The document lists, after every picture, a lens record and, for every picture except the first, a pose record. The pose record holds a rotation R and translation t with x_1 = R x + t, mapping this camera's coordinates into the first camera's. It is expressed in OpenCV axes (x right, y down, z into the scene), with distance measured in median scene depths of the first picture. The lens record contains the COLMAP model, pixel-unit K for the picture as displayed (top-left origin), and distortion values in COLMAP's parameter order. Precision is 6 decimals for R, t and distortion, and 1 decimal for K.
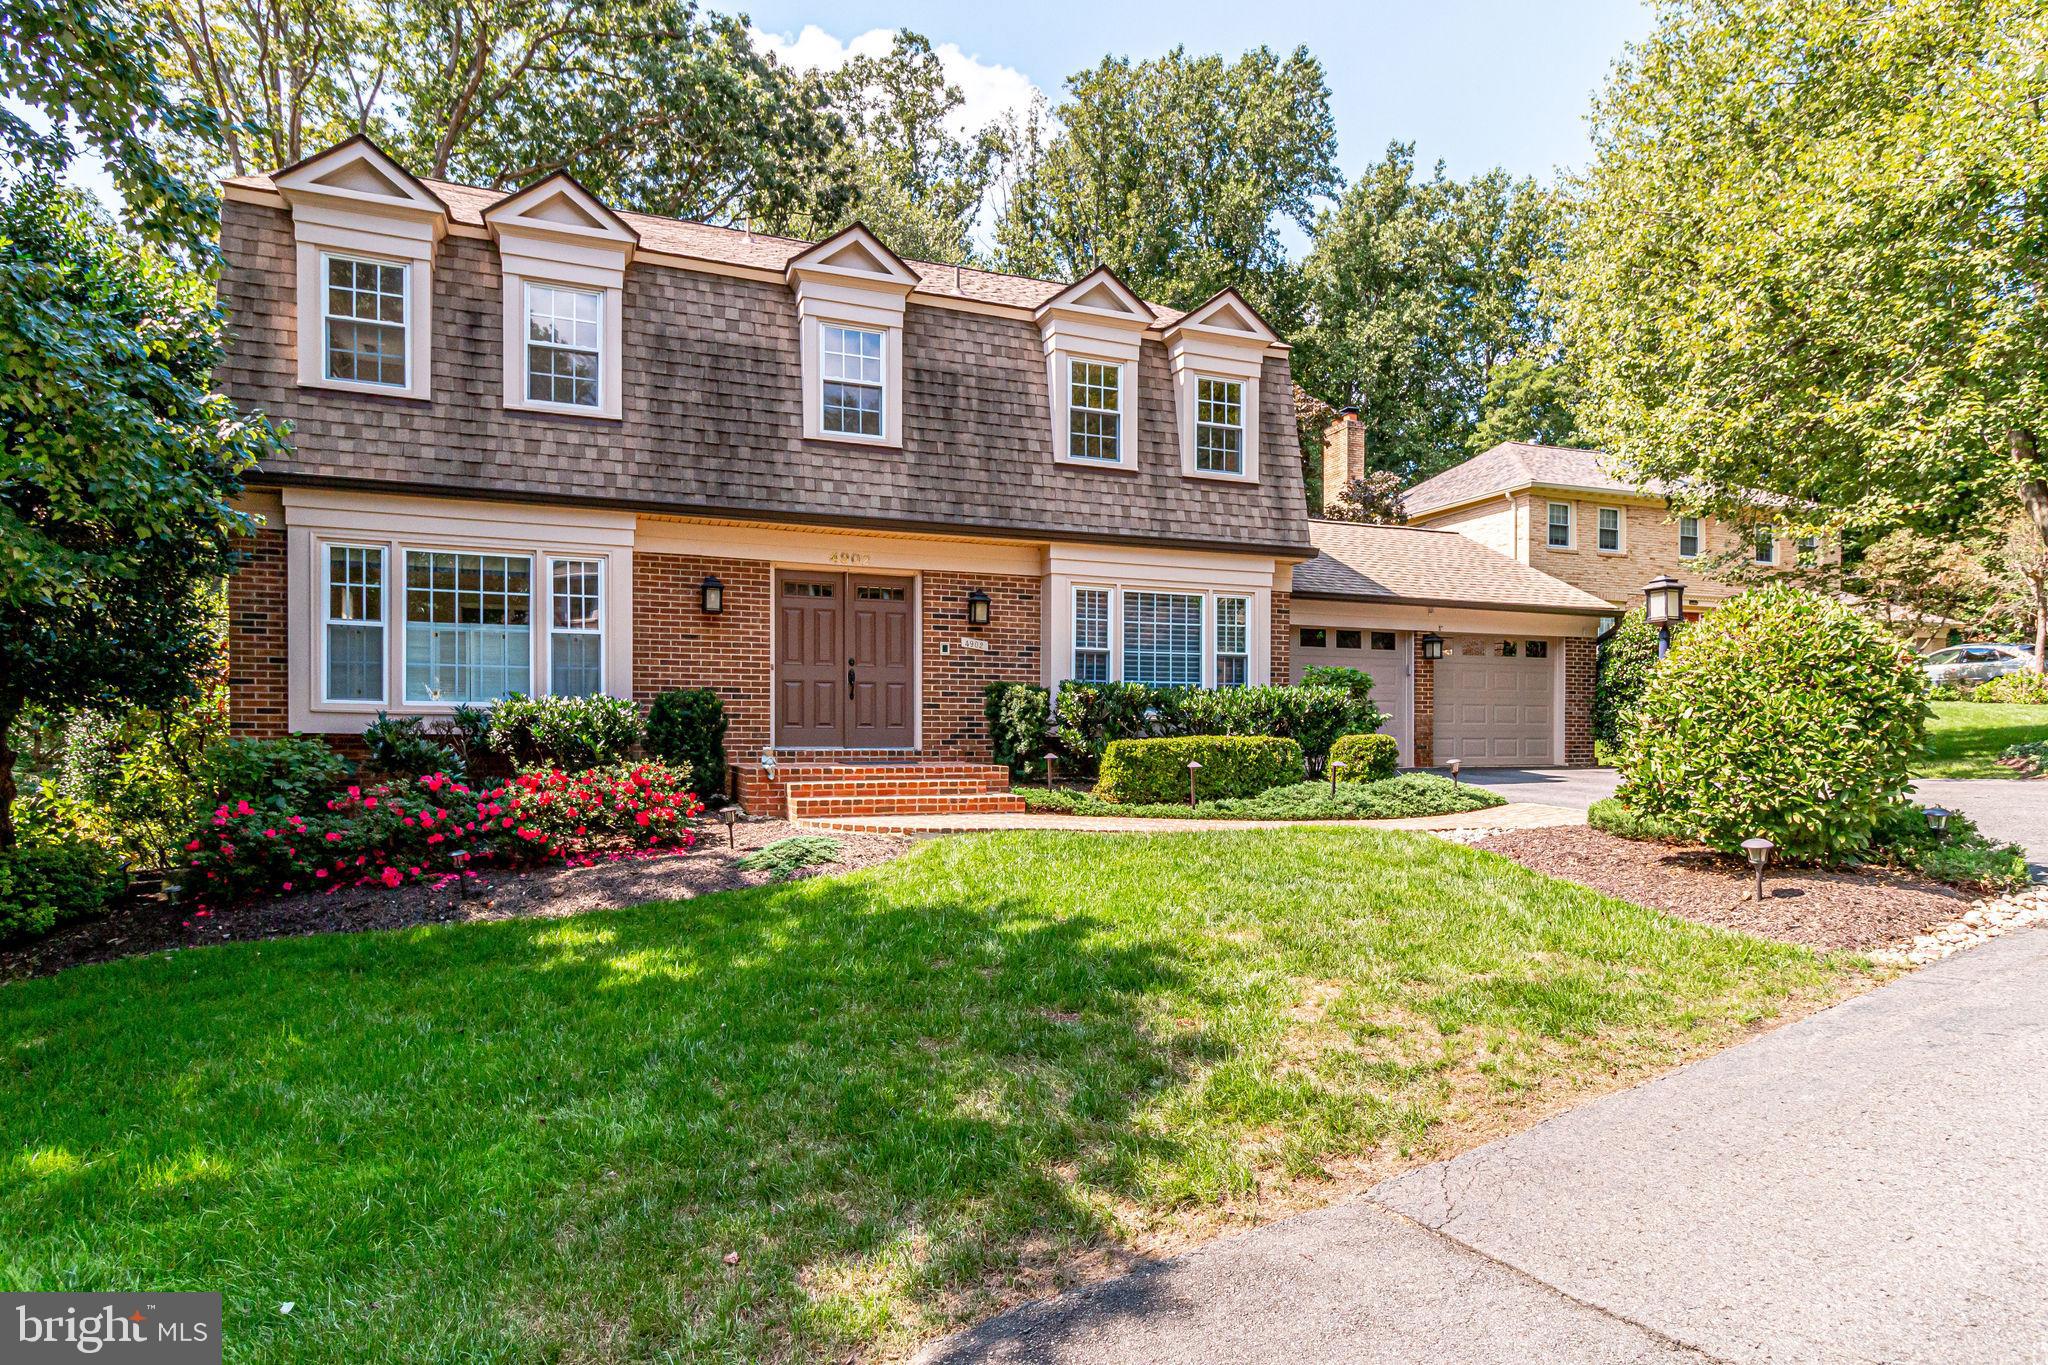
lens RADIAL K [[1100.1, 0, 1055.0], [0, 1100.1, 758.1], [0, 0, 1]] dist [0.002690, -0.000033]
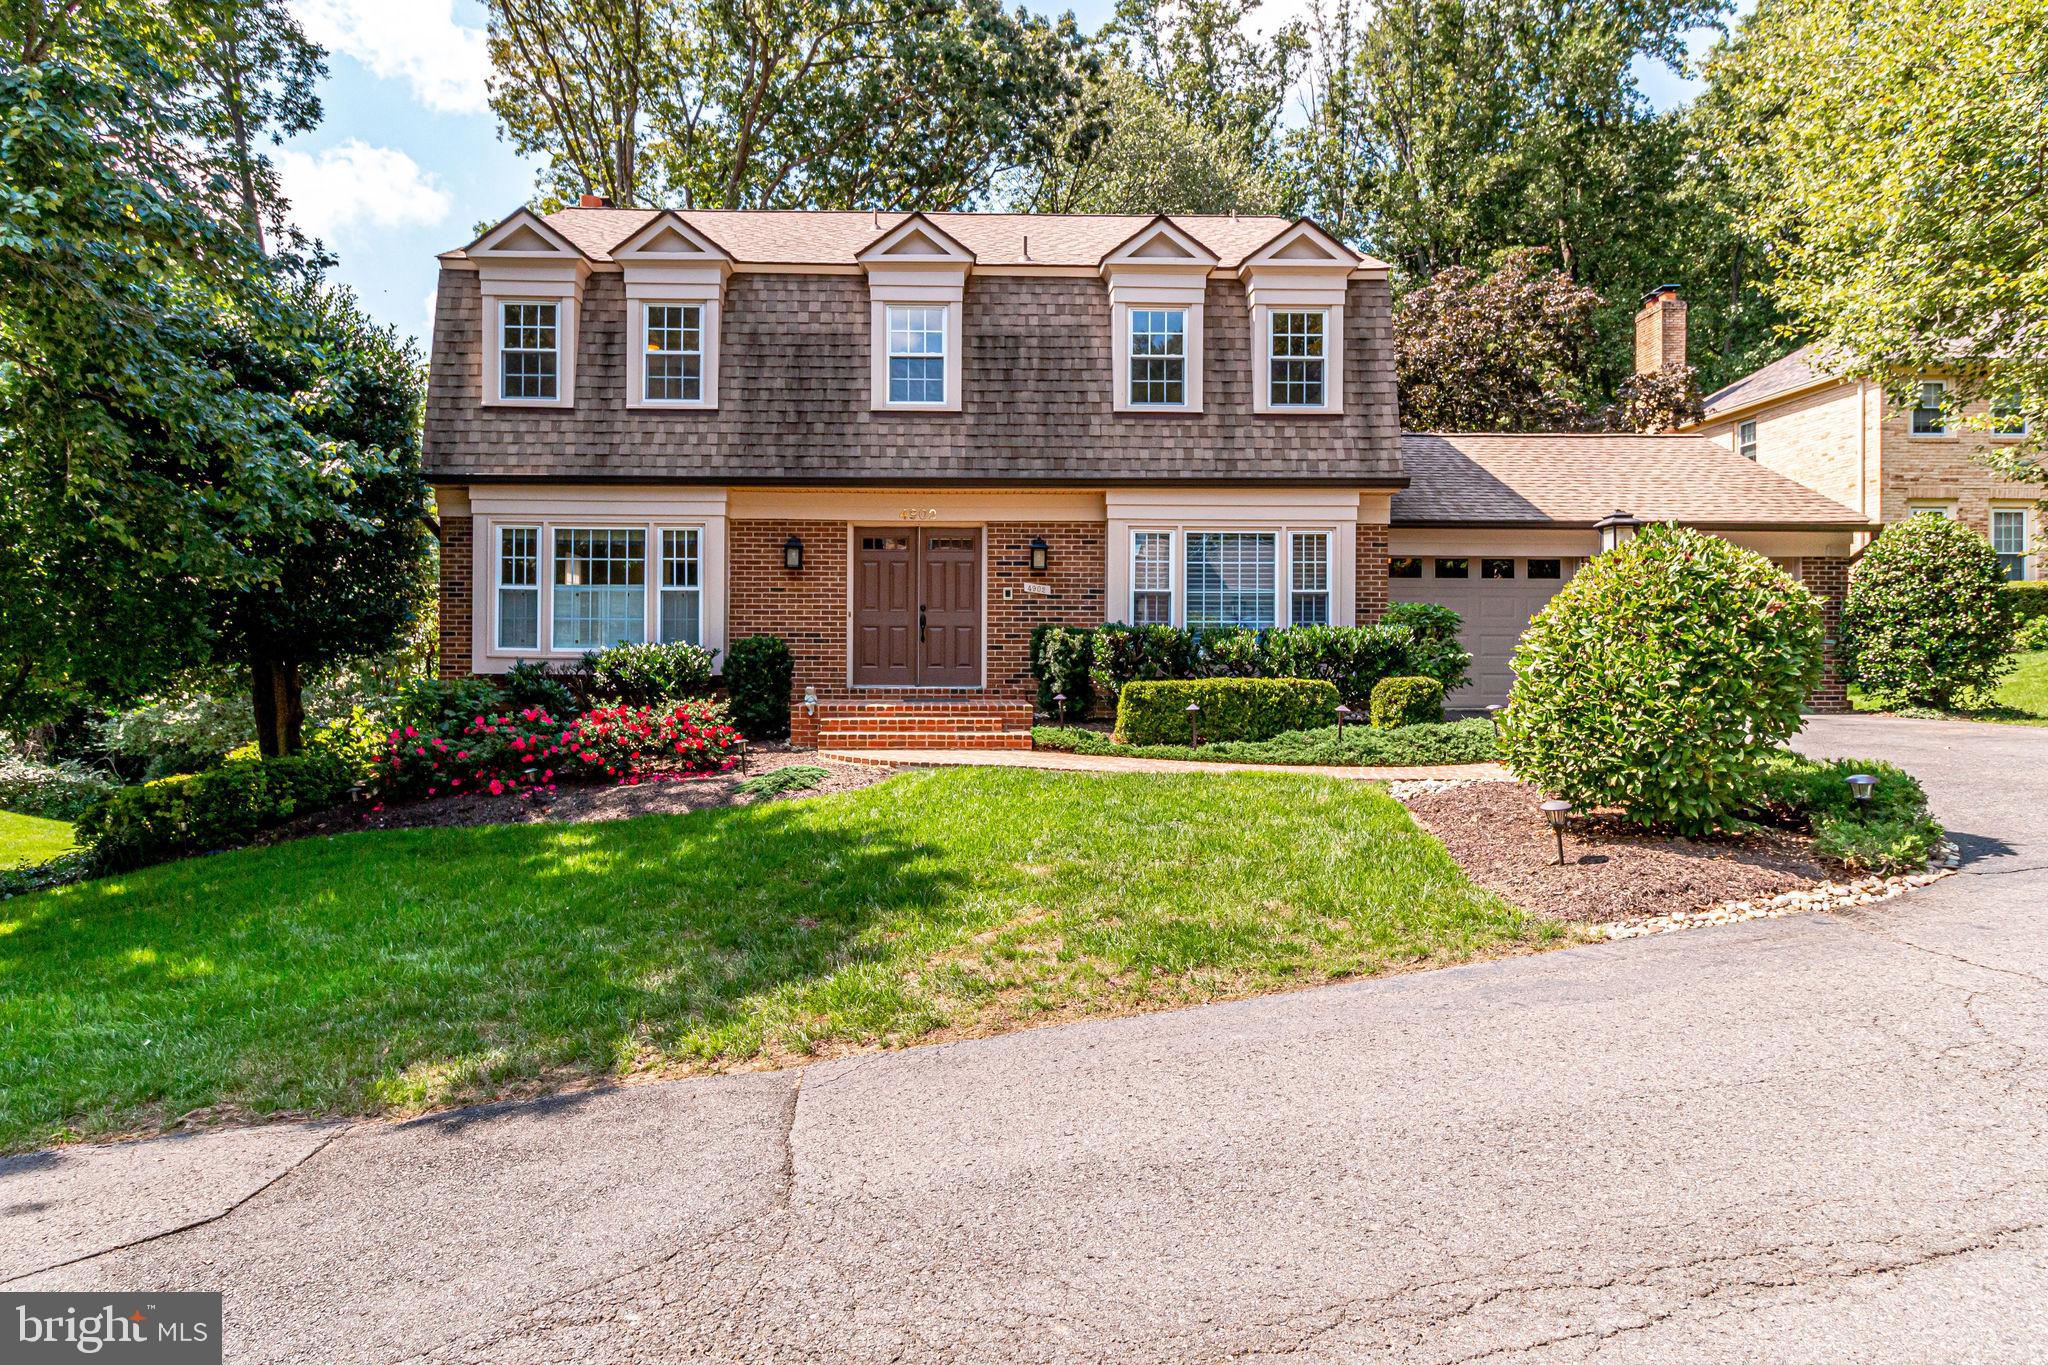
lens RADIAL K [[1155.8, 0, 1020.0], [0, 1155.8, 669.3], [0, 0, 1]] dist [0.003260, -0.002918]
pose [[0.941341, 0.003322, -0.337440, 0.310644], [-0.007699, 0.999903, -0.011636, -0.014133], [0.337369, 0.013552, 0.941275, -0.054359]]
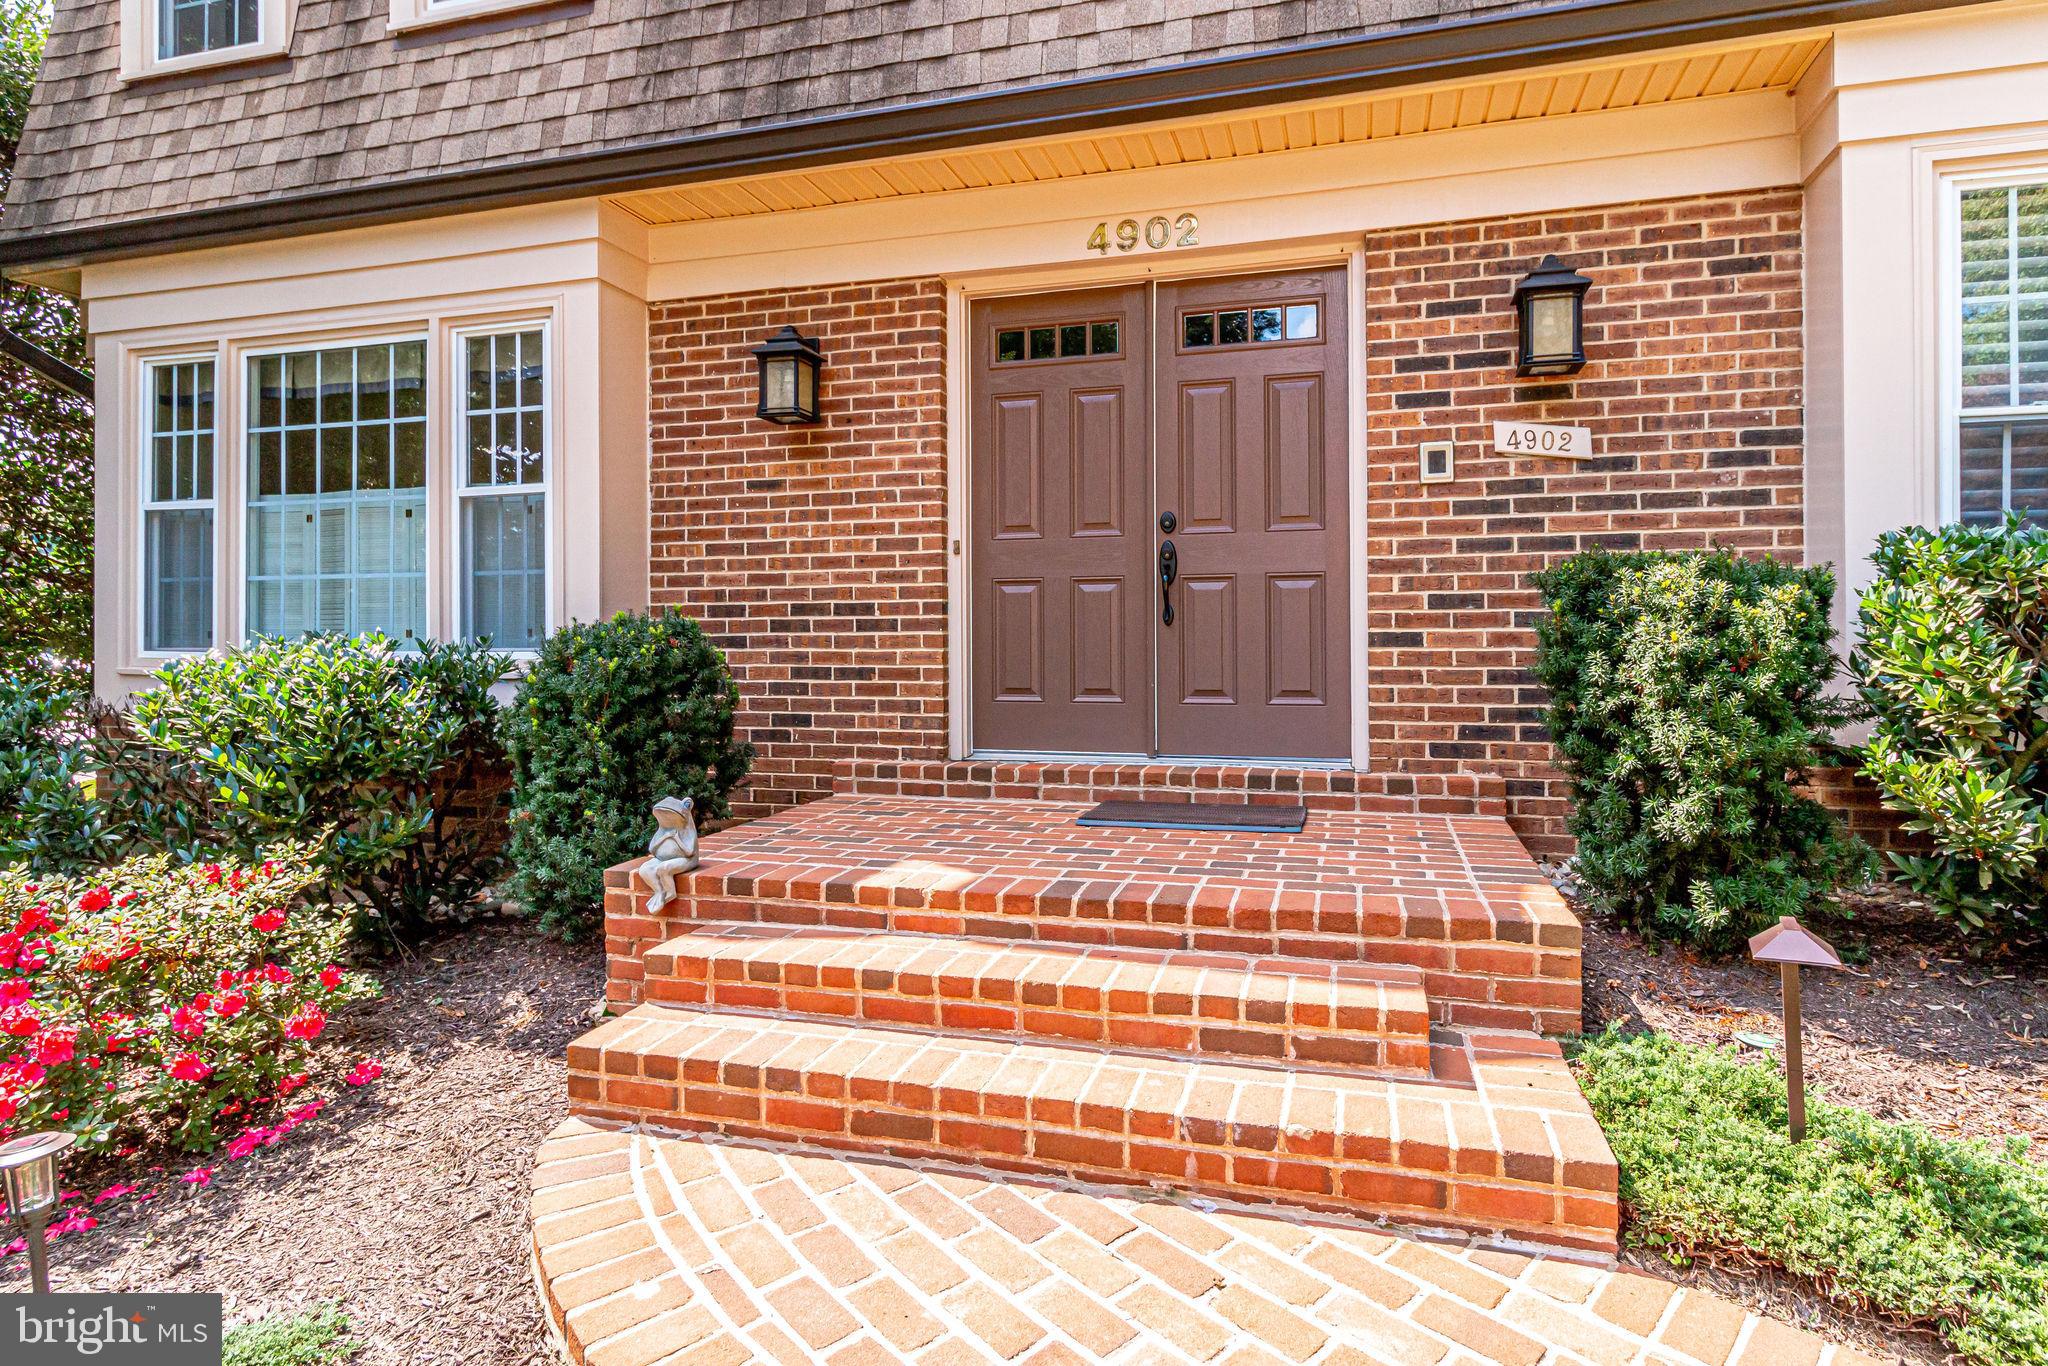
lens RADIAL K [[1100.1, 0, 1046.0], [0, 1100.1, 631.1], [0, 0, 1]] dist [0.002690, -0.000033]
pose [[0.780917, -0.009767, -0.624558, 0.012982], [-0.004041, 0.999778, -0.020688, -0.045386], [0.624621, 0.018679, 0.780704, 0.724647]]
